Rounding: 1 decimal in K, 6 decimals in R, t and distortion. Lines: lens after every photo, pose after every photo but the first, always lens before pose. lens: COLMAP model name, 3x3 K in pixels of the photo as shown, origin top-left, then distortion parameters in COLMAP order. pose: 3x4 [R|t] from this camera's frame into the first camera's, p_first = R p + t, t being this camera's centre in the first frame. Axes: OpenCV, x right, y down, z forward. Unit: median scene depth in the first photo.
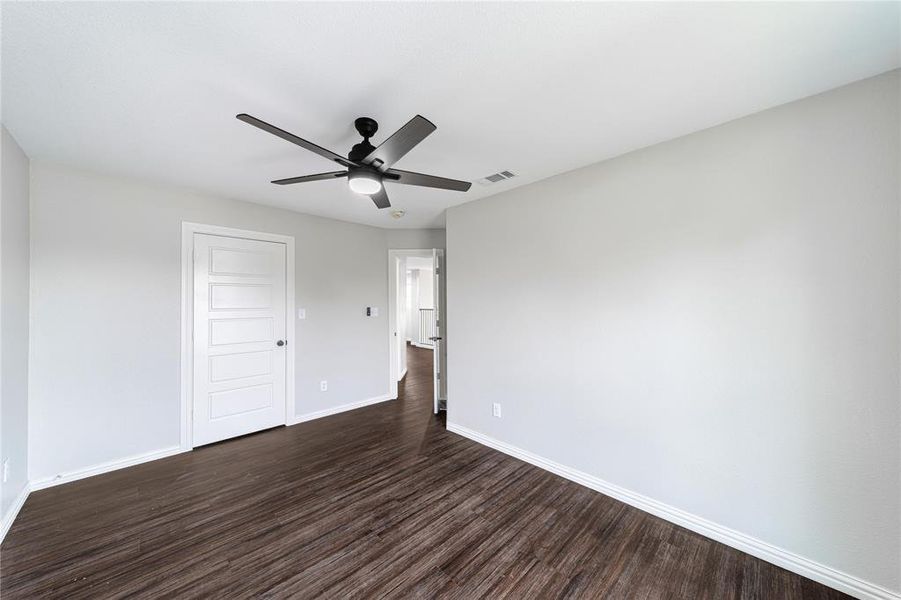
lens RADIAL K [[318.4, 0, 451.2], [0, 318.4, 299.4], [0, 0, 1]] dist [0.000877, 0.000010]
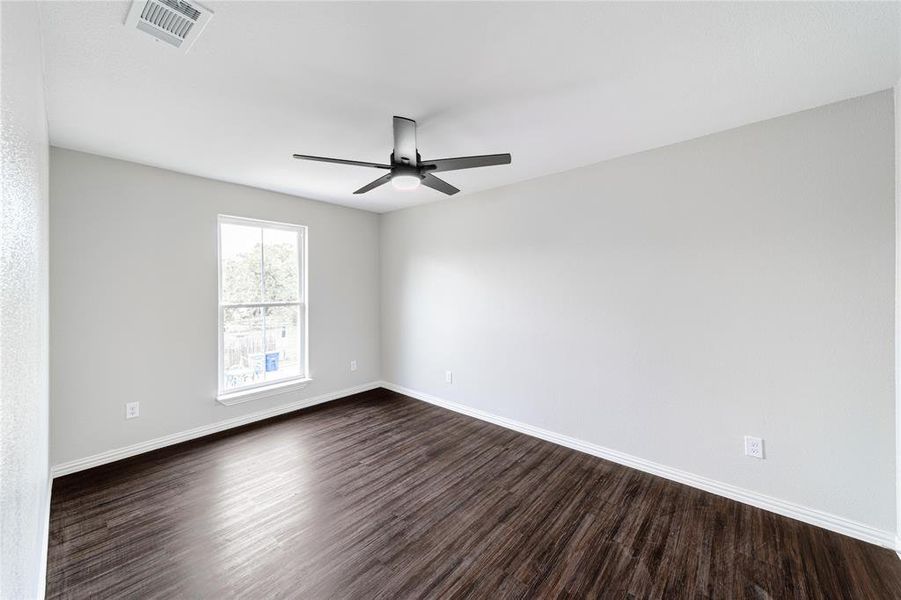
lens RADIAL K [[318.4, 0, 445.2], [0, 318.4, 298.7], [0, 0, 1]] dist [0.000877, 0.000010]
pose [[-0.997150, 0.004509, -0.075314, -0.307534], [0.002944, 0.999778, 0.020886, 0.019763], [0.075391, 0.020605, -0.996941, 1.987595]]
